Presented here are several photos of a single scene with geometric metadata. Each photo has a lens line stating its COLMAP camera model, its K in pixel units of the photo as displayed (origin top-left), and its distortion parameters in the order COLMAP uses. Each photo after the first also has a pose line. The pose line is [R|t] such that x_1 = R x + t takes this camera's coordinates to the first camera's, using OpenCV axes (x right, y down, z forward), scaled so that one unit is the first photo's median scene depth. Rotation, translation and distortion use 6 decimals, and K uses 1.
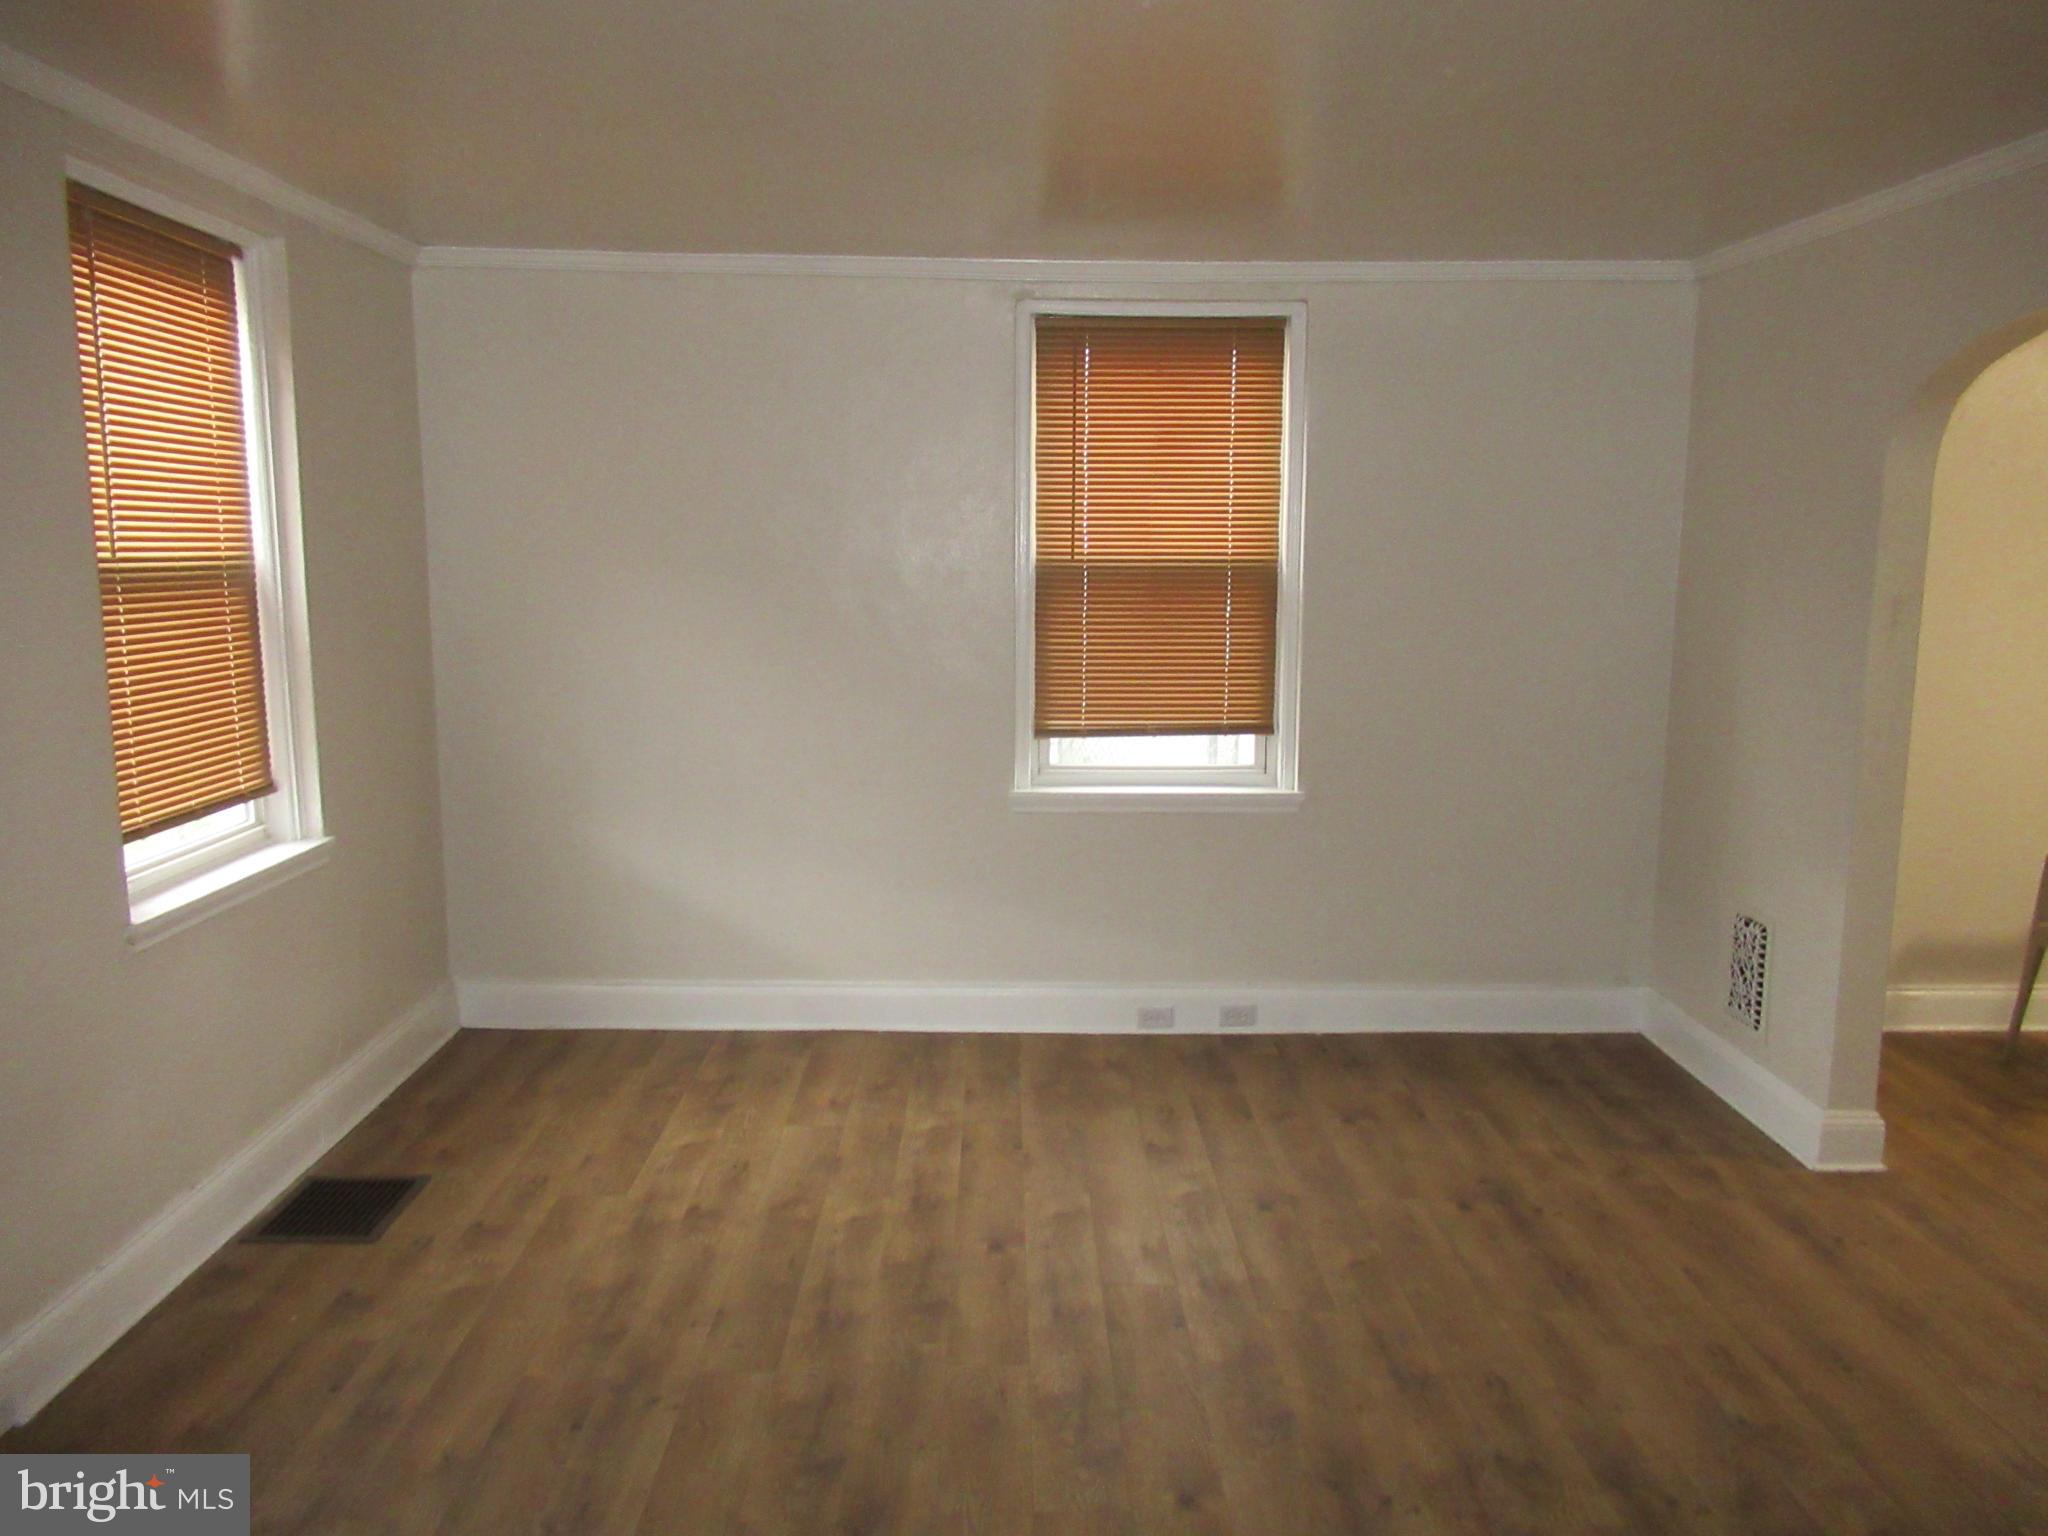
lens RADIAL K [[1507.7, 0, 1024.0], [0, 1507.7, 768.0], [0, 0, 1]] dist [-0.012574, -0.006179]
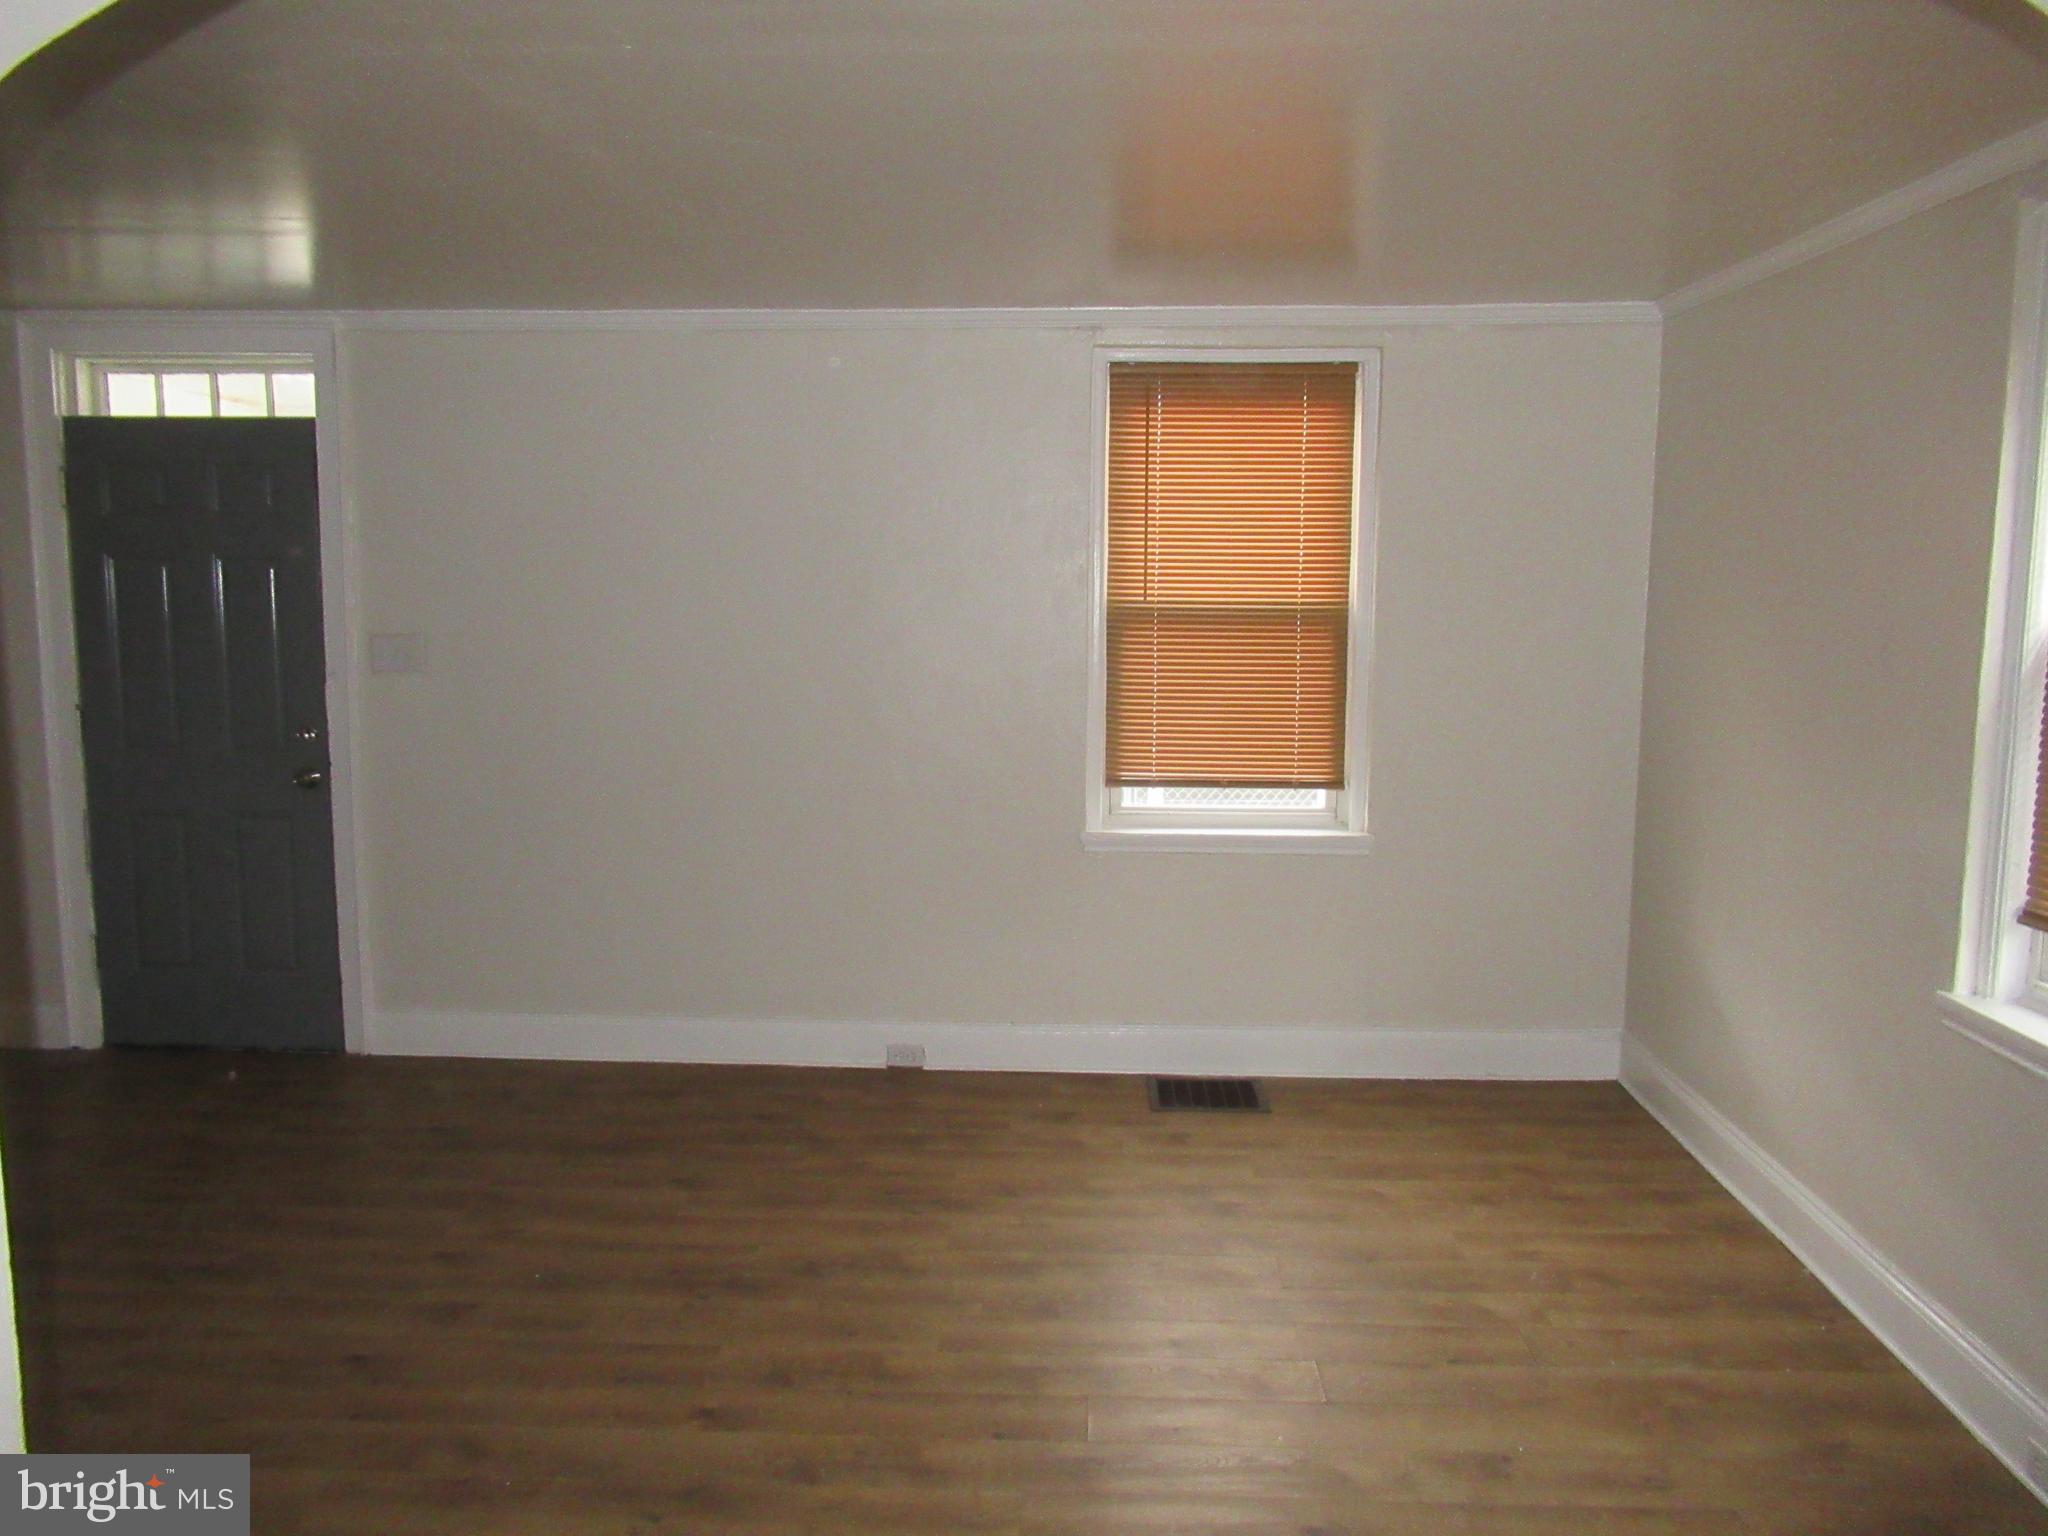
lens RADIAL K [[1507.7, 0, 1024.0], [0, 1507.7, 768.0], [0, 0, 1]] dist [-0.012574, -0.006179]
pose [[-0.066303, 0.107631, -0.991978, 0.871967], [-0.151672, 0.981525, 0.116634, -0.122763], [0.986205, 0.158188, -0.048753, 0.901841]]
